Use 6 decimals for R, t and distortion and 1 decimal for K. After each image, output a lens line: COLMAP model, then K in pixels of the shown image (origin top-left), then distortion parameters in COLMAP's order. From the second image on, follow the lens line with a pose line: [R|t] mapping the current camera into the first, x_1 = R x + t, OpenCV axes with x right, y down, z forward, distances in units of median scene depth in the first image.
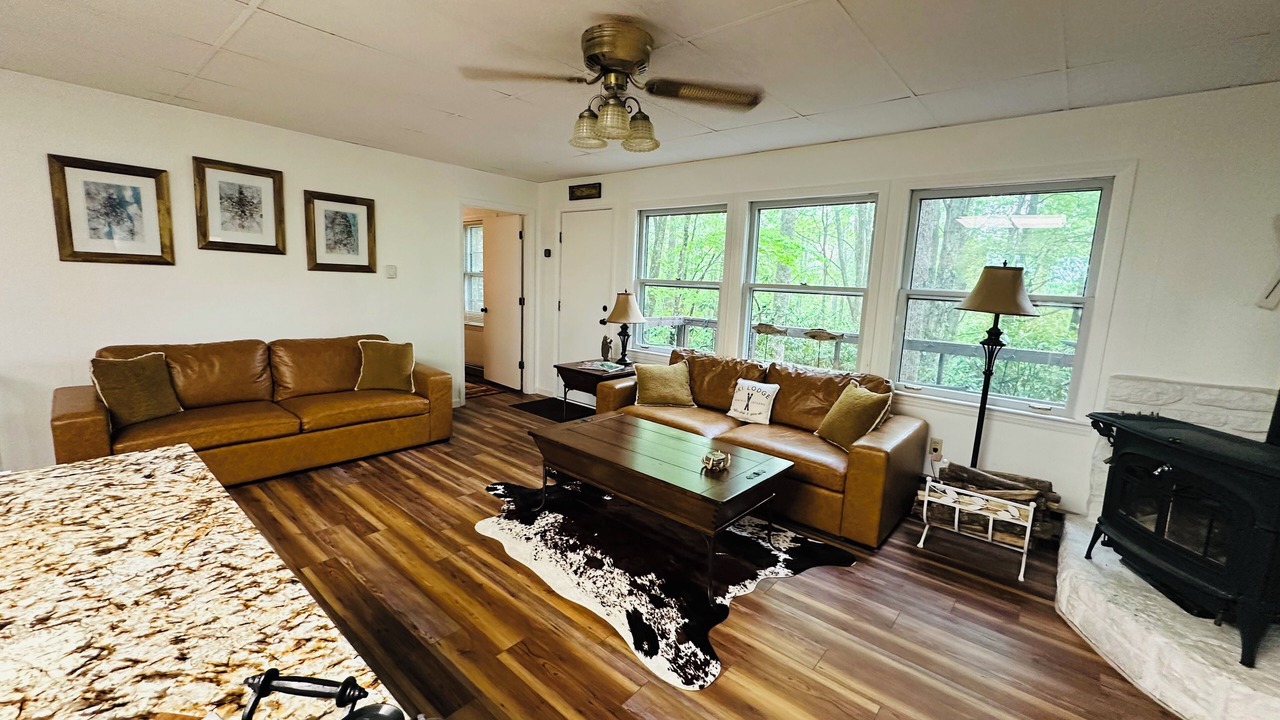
lens RADIAL K [[514.7, 0, 631.3], [0, 514.7, 348.1], [0, 0, 1]] dist [-0.000572, 0.002298]
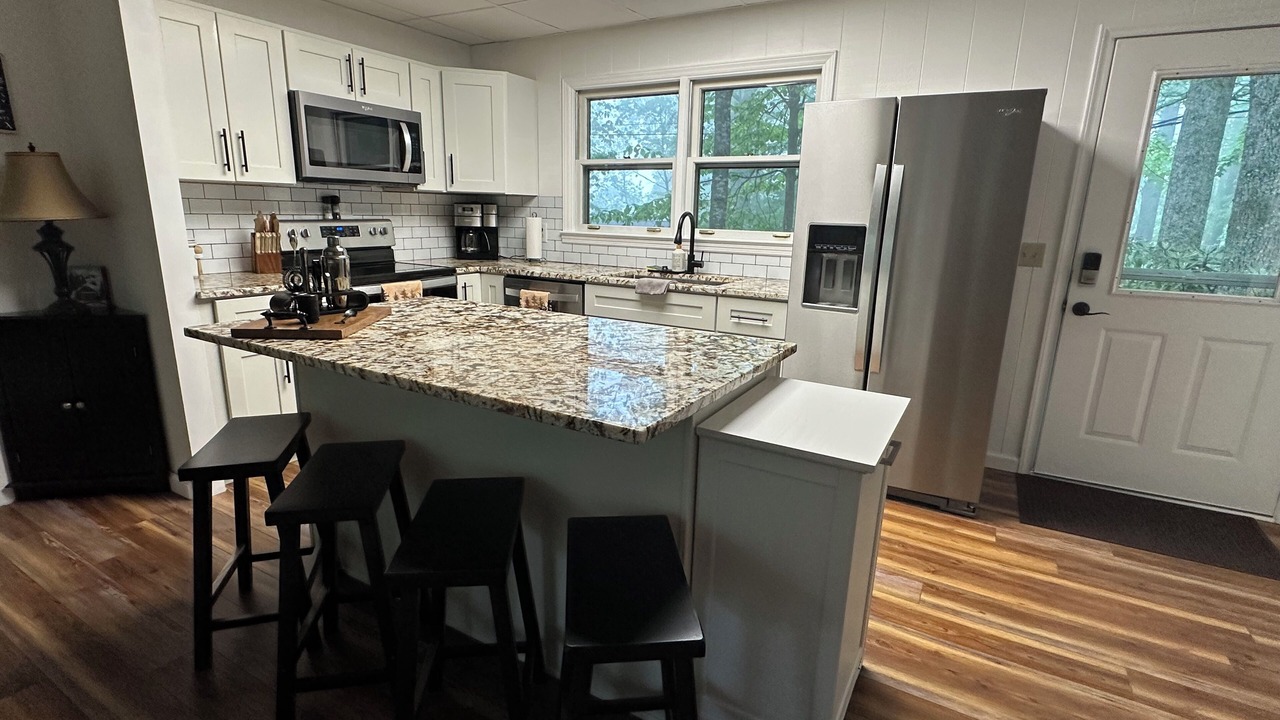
lens RADIAL K [[613.0, 0, 627.3], [0, 613.0, 355.3], [0, 0, 1]] dist [-0.000098, -0.001696]
pose [[-0.981560, -0.018182, -0.190285, -0.908010], [-0.085059, 0.933025, 0.349612, -0.242549], [0.171185, 0.359351, -0.917367, 2.222888]]
